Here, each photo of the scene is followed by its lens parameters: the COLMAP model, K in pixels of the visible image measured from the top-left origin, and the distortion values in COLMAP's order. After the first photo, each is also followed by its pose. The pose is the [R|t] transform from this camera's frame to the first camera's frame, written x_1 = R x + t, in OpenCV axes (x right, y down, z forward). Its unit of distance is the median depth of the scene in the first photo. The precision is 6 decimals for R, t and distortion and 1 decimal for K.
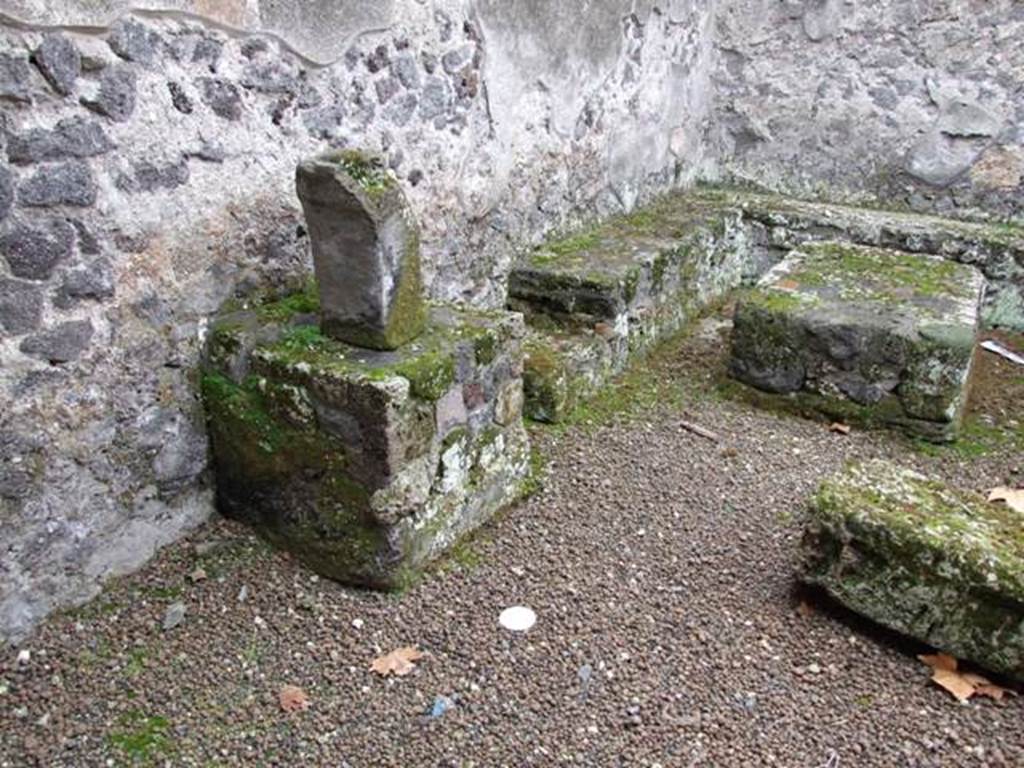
lens RADIAL K [[822.9, 0, 510.8], [0, 822.9, 383.6], [0, 0, 1]] dist [-0.042873, 0.032320]
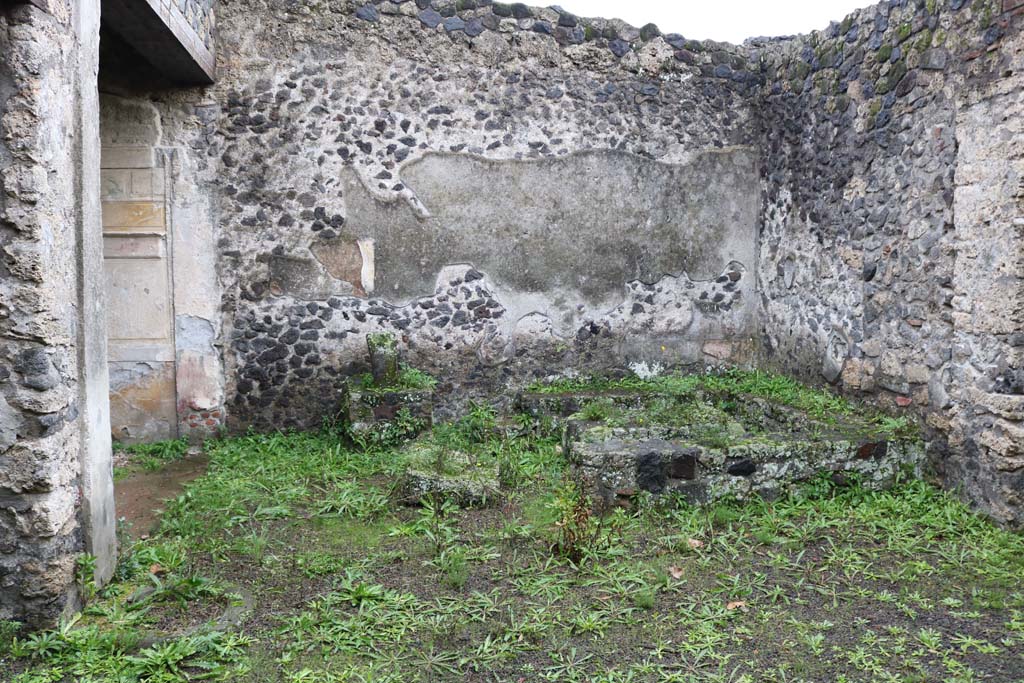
lens RADIAL K [[866.4, 0, 491.2], [0, 866.4, 363.3], [0, 0, 1]] dist [-0.141737, 0.089388]
pose [[0.606333, 0.063012, -0.792711, 2.093278], [-0.279494, 0.950142, -0.138255, 0.145476], [0.744476, 0.305386, 0.593713, -0.524705]]
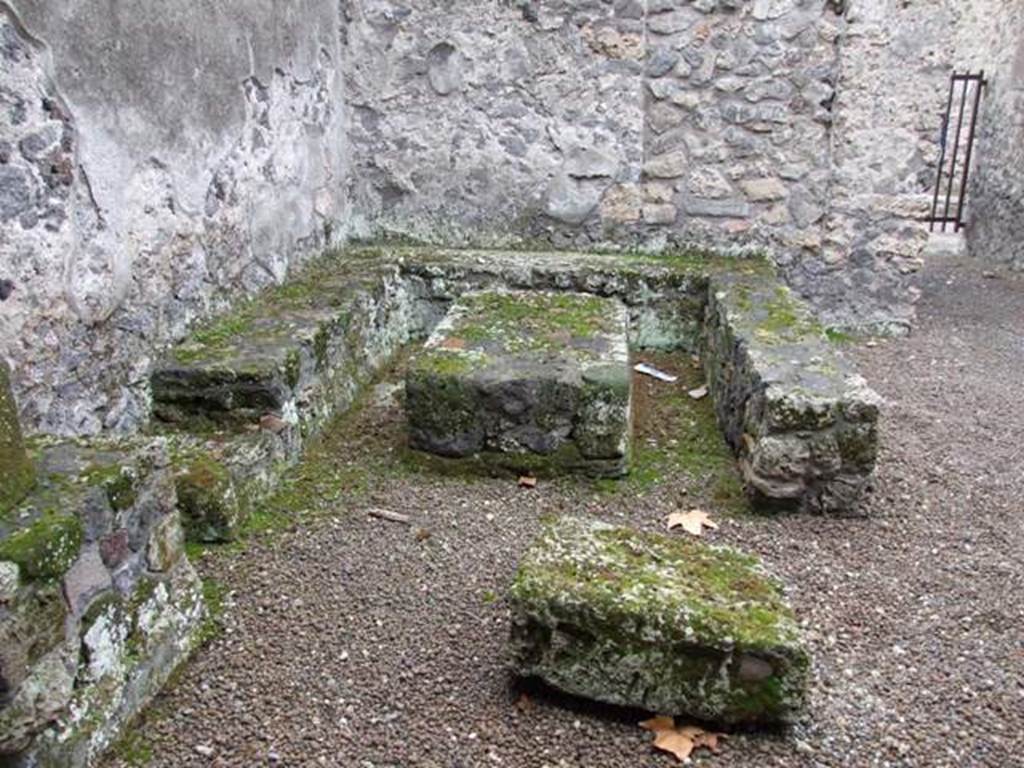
lens RADIAL K [[822.9, 0, 505.5], [0, 822.9, 380.4], [0, 0, 1]] dist [-0.042873, 0.032320]
pose [[0.920845, -0.149175, 0.360266, 0.036923], [0.165830, 0.986031, -0.015578, -0.061910], [-0.352910, 0.074088, 0.932719, 0.065792]]
